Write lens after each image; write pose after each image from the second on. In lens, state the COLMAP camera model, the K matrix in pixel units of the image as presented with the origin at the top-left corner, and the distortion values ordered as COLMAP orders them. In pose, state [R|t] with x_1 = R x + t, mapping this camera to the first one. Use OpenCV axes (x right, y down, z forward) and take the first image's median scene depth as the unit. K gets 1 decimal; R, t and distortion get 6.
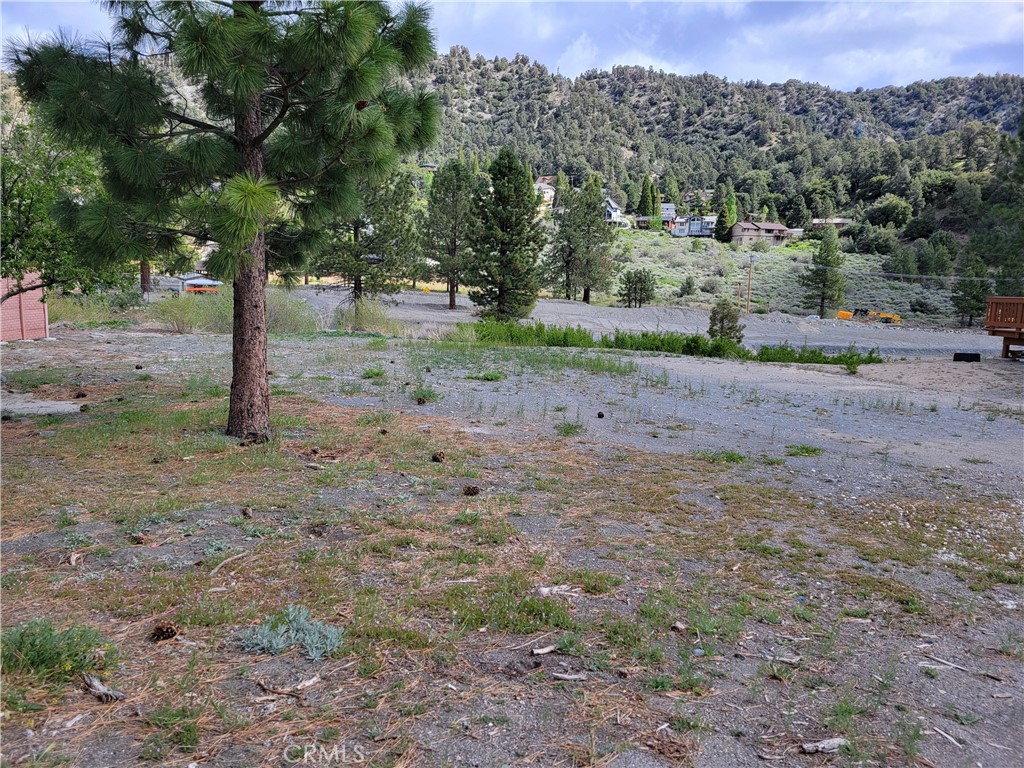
lens RADIAL K [[759.4, 0, 494.3], [0, 759.4, 402.8], [0, 0, 1]] dist [0.062322, -0.037362]
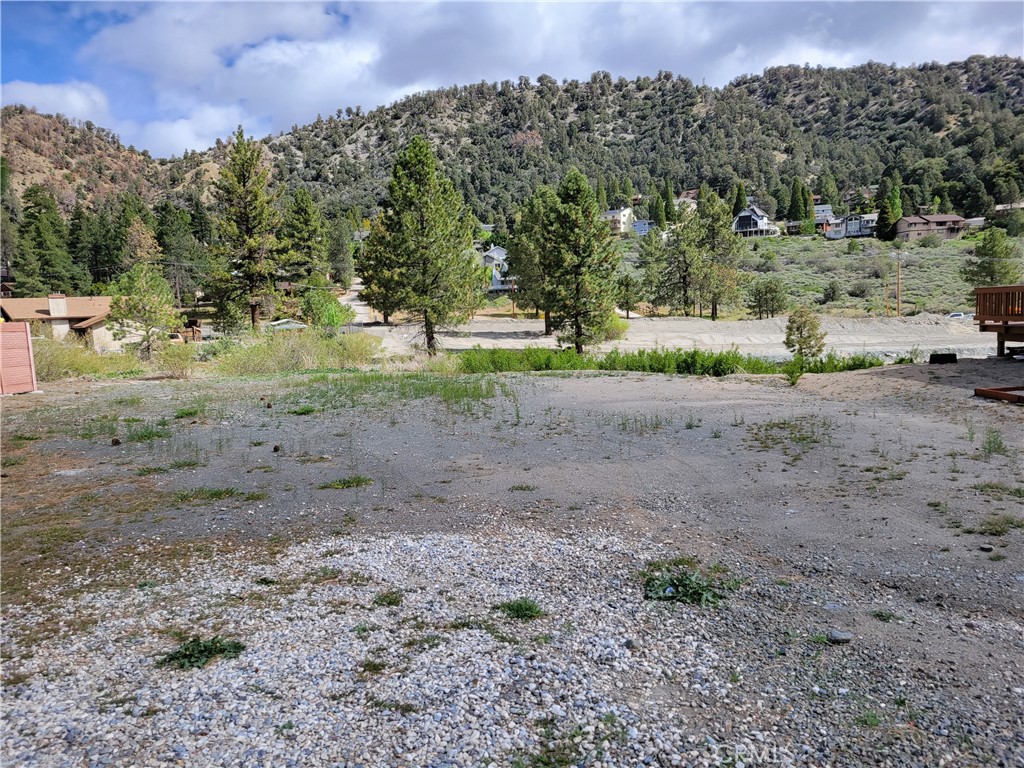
lens RADIAL K [[759.4, 0, 498.9], [0, 759.4, 407.3], [0, 0, 1]] dist [0.062322, -0.037362]
pose [[0.977412, -0.047002, -0.206052, 0.112567], [0.041223, 0.998629, -0.032249, 0.000602], [0.207285, 0.023027, 0.978010, 0.023418]]
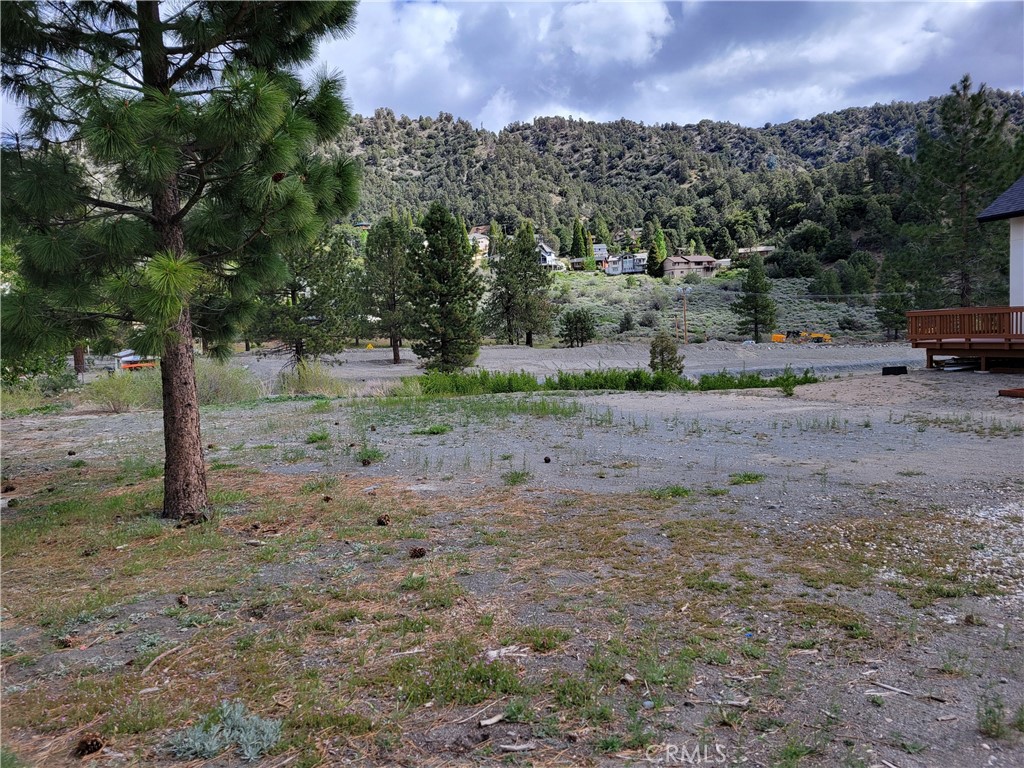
lens RADIAL K [[759.4, 0, 487.2], [0, 759.4, 402.7], [0, 0, 1]] dist [0.062322, -0.037362]
pose [[0.994692, -0.085857, 0.056717, 0.001941], [0.089261, 0.994169, -0.060497, -0.000943], [-0.051192, 0.065238, 0.996556, 0.000232]]
